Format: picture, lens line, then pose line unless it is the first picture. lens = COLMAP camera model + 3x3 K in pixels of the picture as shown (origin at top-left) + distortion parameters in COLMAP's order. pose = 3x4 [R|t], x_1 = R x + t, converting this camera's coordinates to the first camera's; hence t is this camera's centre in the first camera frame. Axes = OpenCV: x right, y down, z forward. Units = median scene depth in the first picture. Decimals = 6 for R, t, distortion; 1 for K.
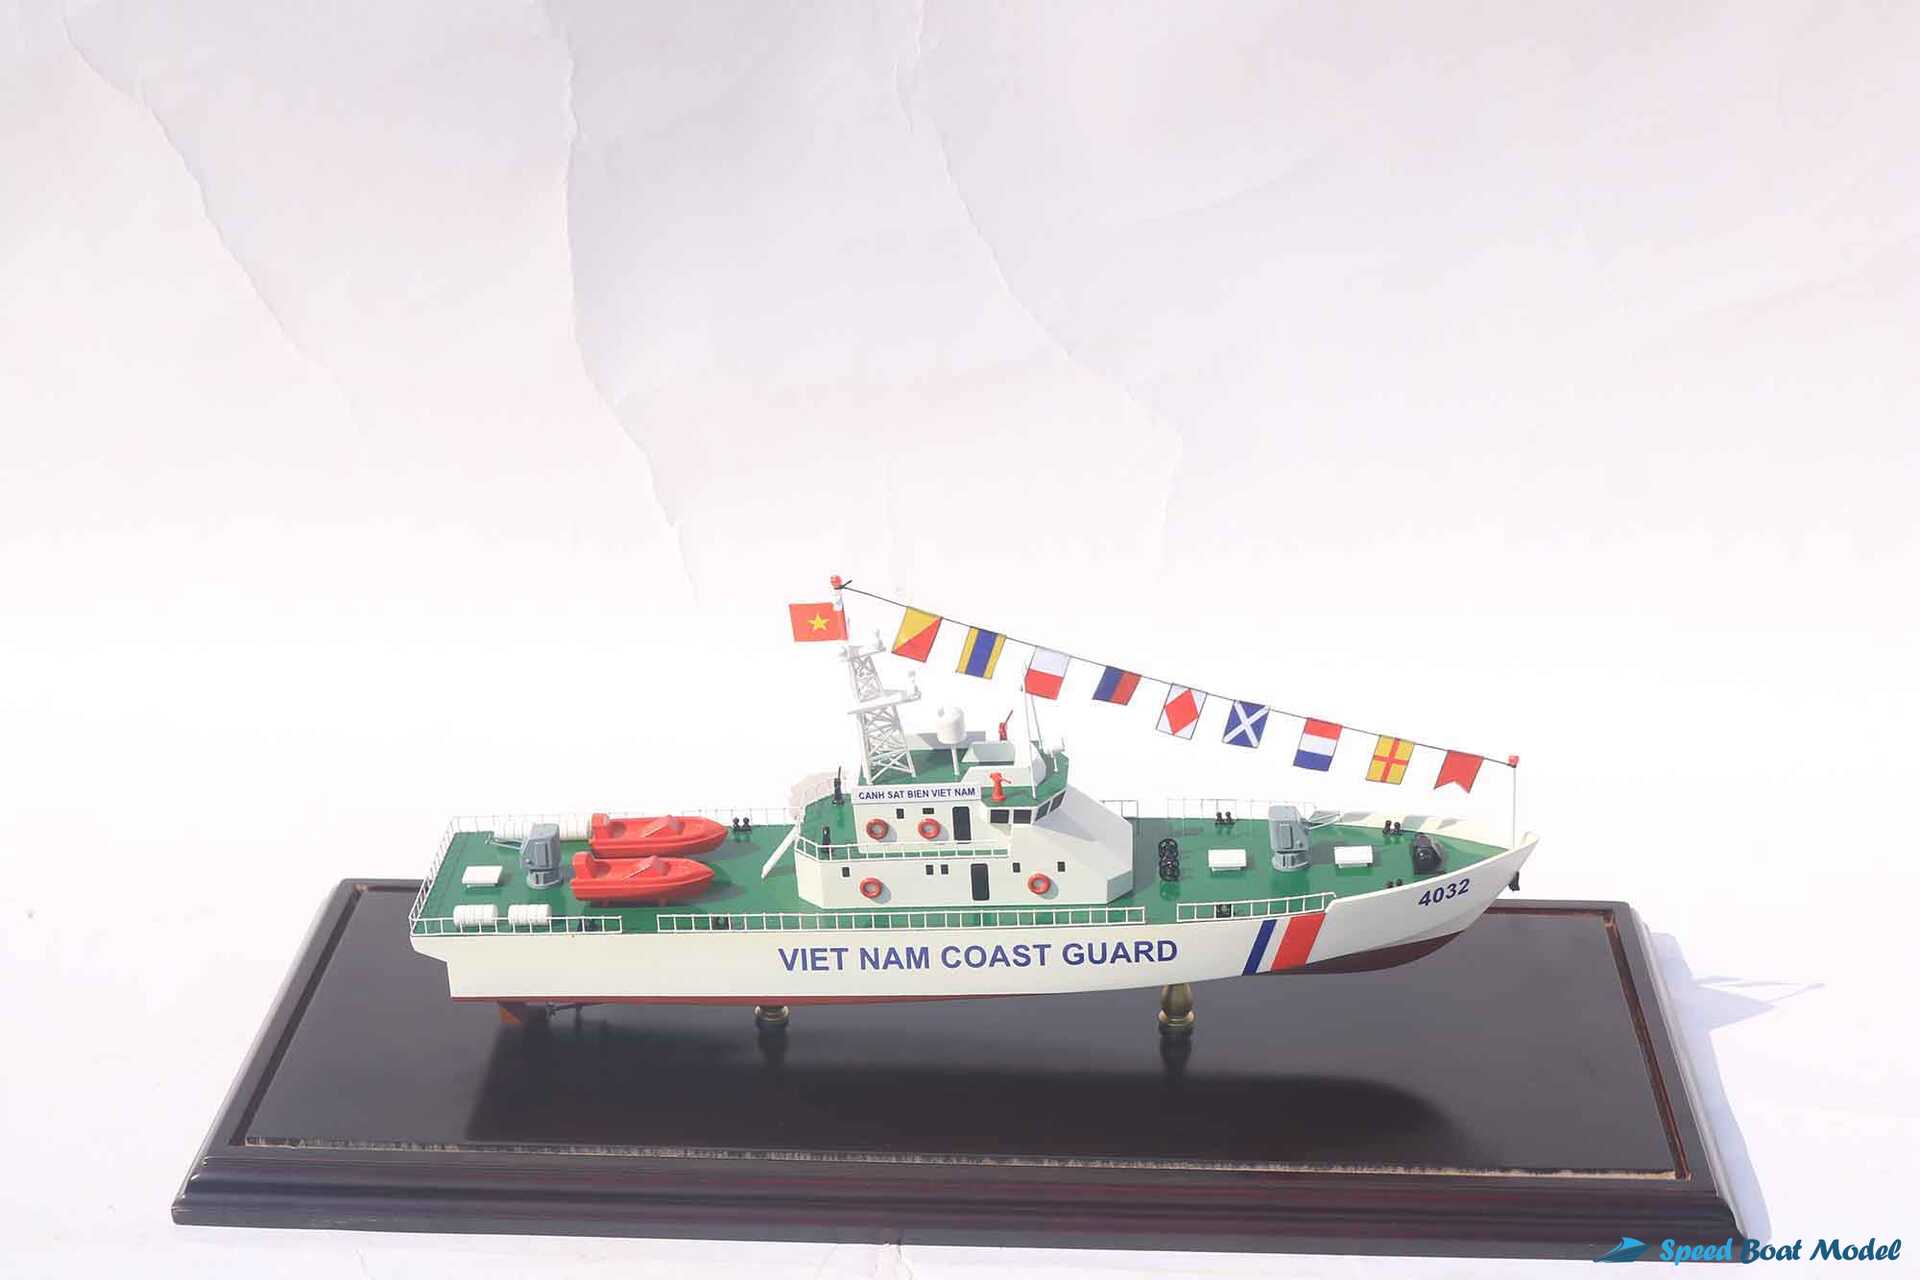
lens RADIAL K [[3214.0, 0, 957.4], [0, 3214.0, 637.8], [0, 0, 1]] dist [-0.002448, 0.000000]
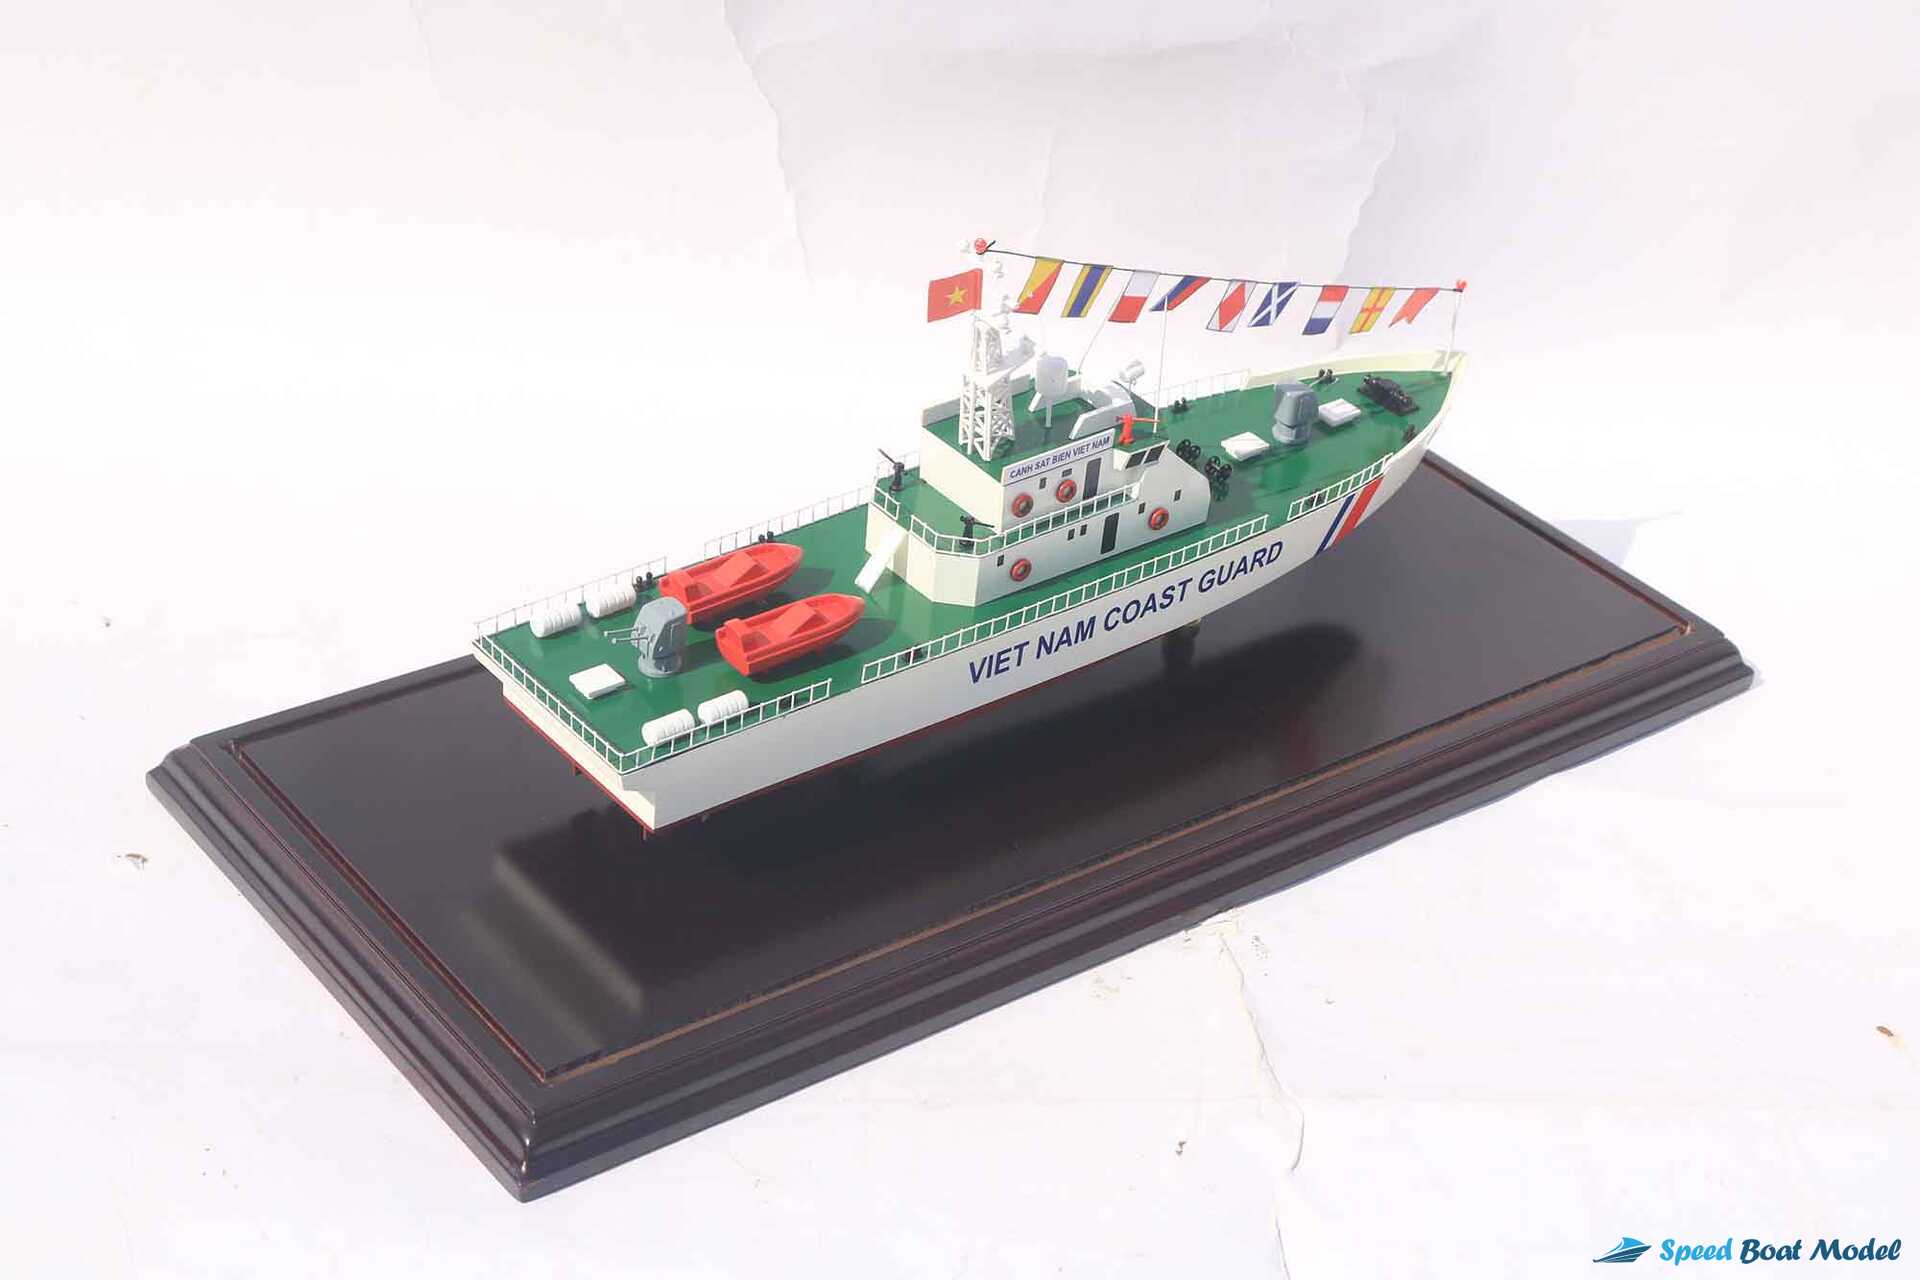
lens RADIAL K [[3214.0, 0, 963.1], [0, 3214.0, 634.6], [0, 0, 1]] dist [-0.002448, 0.000000]
pose [[0.738639, -0.276987, 0.614566, -0.603549], [0.152309, 0.956681, 0.248121, -0.132852], [-0.656670, -0.089668, 0.748829, 0.331681]]
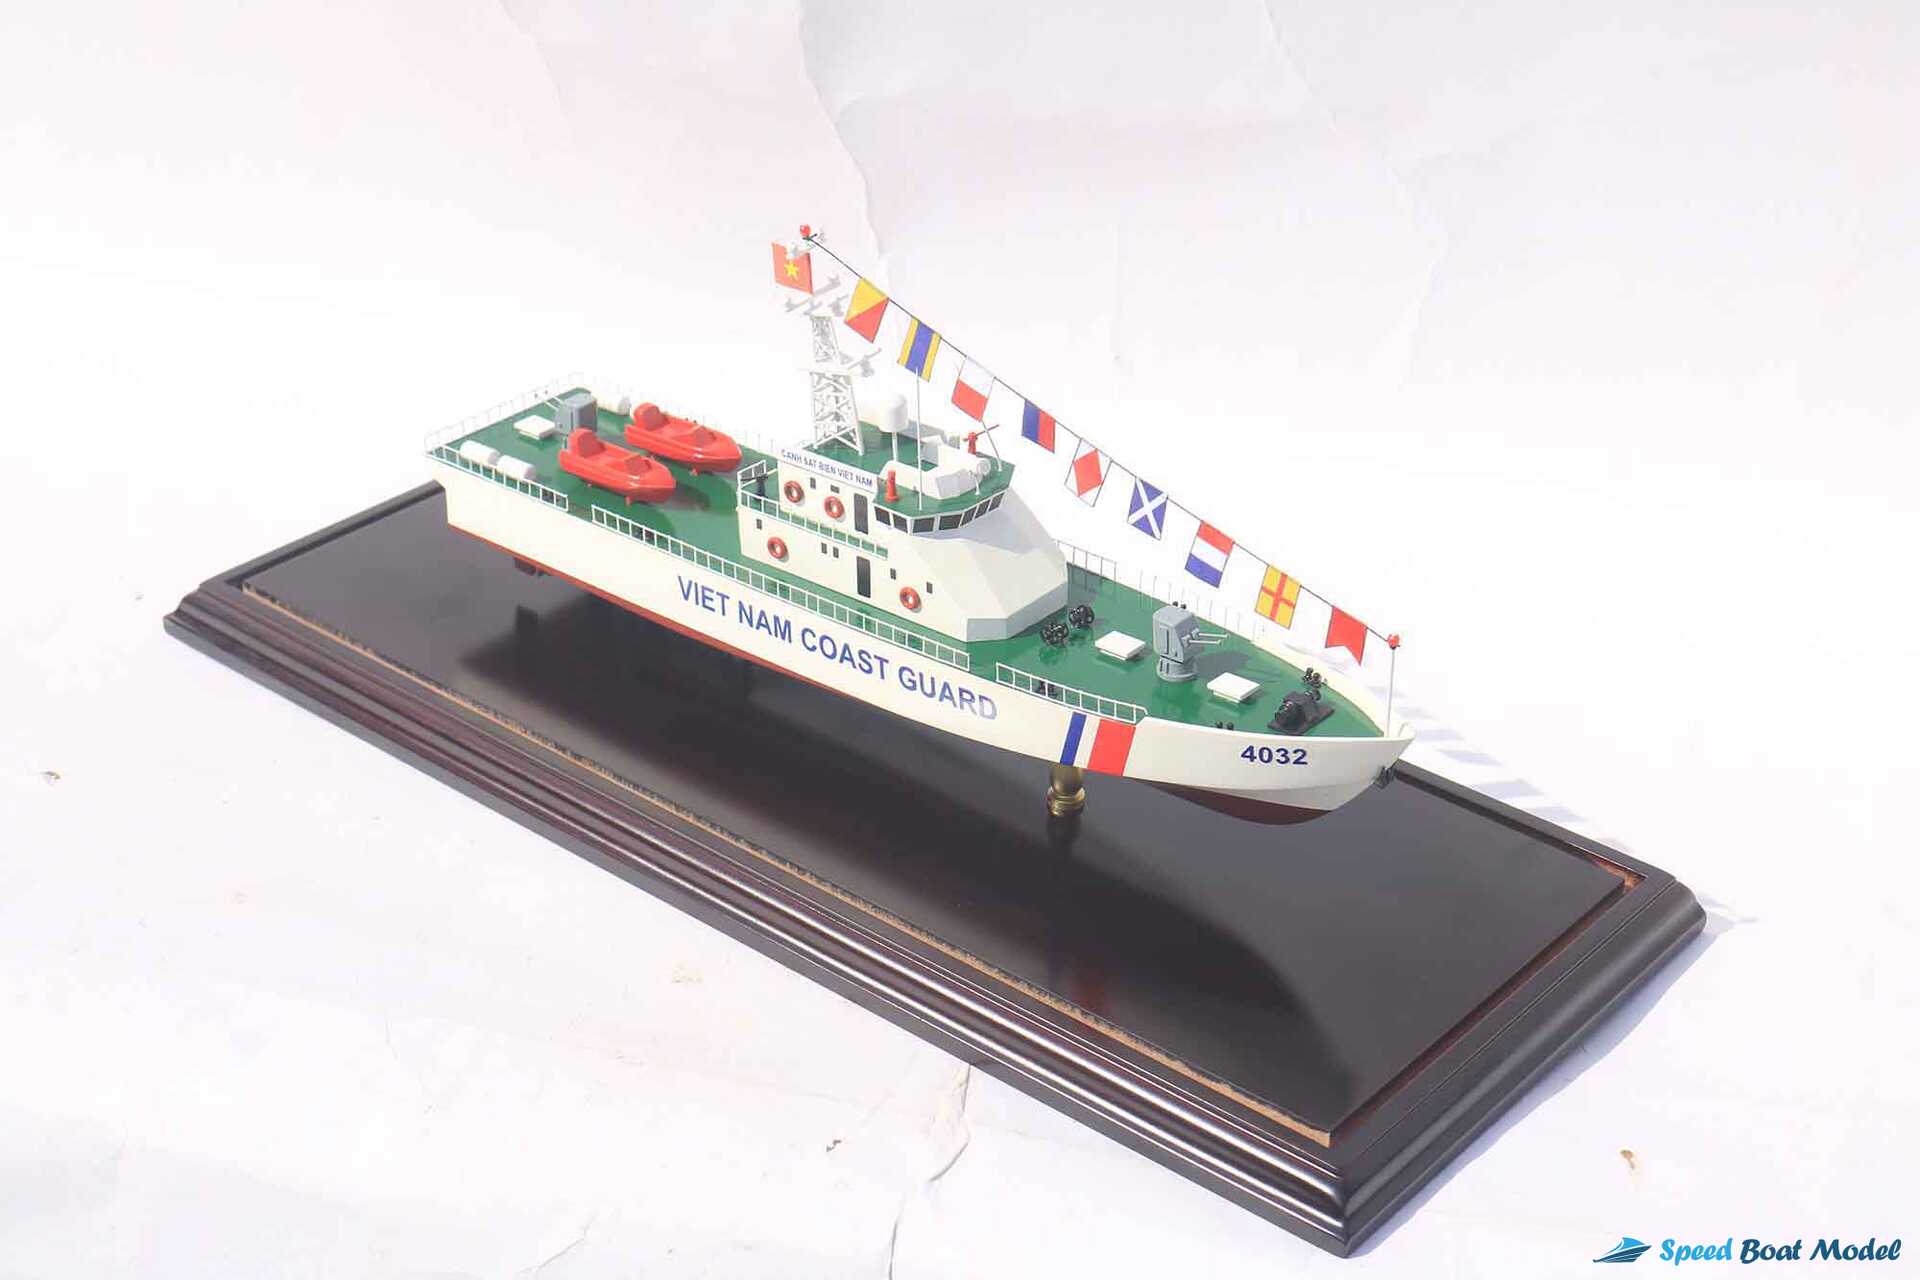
lens RADIAL K [[3214.0, 0, 957.7], [0, 3214.0, 642.2], [0, 0, 1]] dist [-0.002448, 0.000000]
pose [[0.808328, 0.329513, -0.487880, 0.507116], [-0.279766, 0.944141, 0.174150, -0.081390], [0.518013, -0.004278, 0.855362, 0.191684]]
